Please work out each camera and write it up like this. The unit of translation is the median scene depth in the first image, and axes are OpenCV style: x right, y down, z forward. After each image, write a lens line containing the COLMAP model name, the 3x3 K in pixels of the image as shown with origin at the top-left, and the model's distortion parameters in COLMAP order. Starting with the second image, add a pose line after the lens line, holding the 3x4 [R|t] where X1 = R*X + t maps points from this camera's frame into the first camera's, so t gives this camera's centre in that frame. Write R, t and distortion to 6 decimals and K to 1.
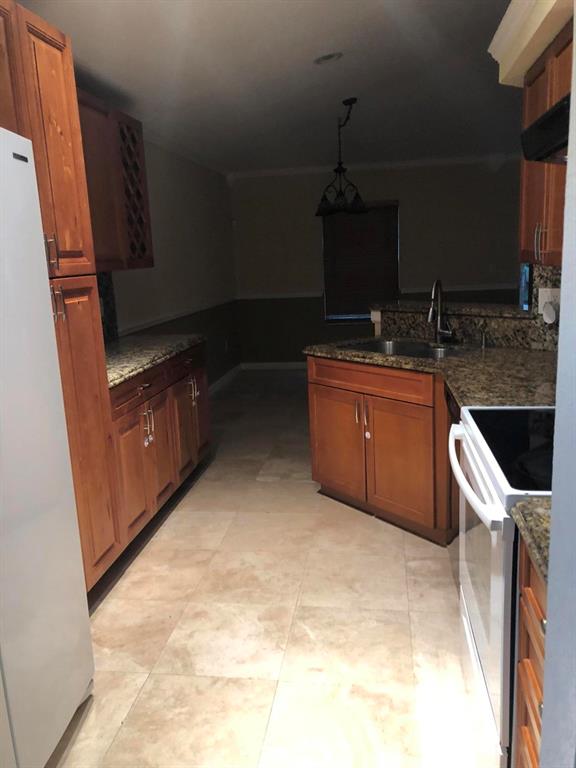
lens RADIAL K [[635.6, 0, 289.4], [0, 635.6, 381.3], [0, 0, 1]] dist [0.028316, -0.032960]
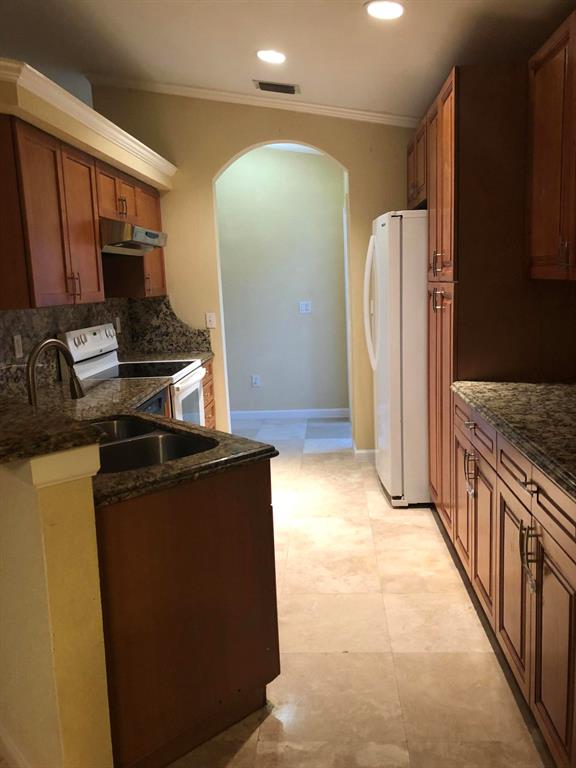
lens RADIAL K [[635.6, 0, 287.5], [0, 635.6, 382.0], [0, 0, 1]] dist [0.028316, -0.032960]
pose [[-0.993276, 0.098547, -0.060751, 0.050567], [0.071011, 0.933082, 0.352584, -0.379788], [0.091431, 0.345900, -0.933806, 1.899971]]
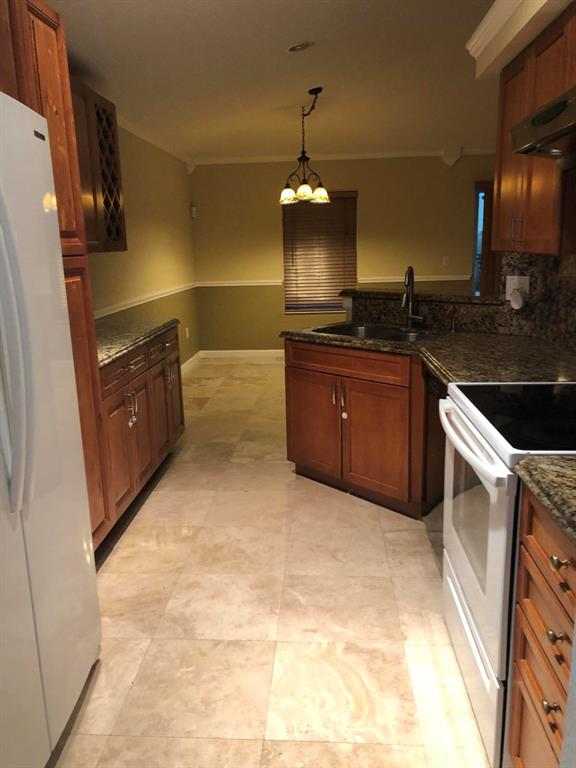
lens RADIAL K [[635.6, 0, 284.2], [0, 635.6, 389.0], [0, 0, 1]] dist [0.028316, -0.032960]
pose [[0.996988, 0.000046, 0.077558, -0.065633], [-0.002051, 0.999666, 0.025779, 0.016824], [-0.077531, -0.025861, 0.996655, -0.036374]]
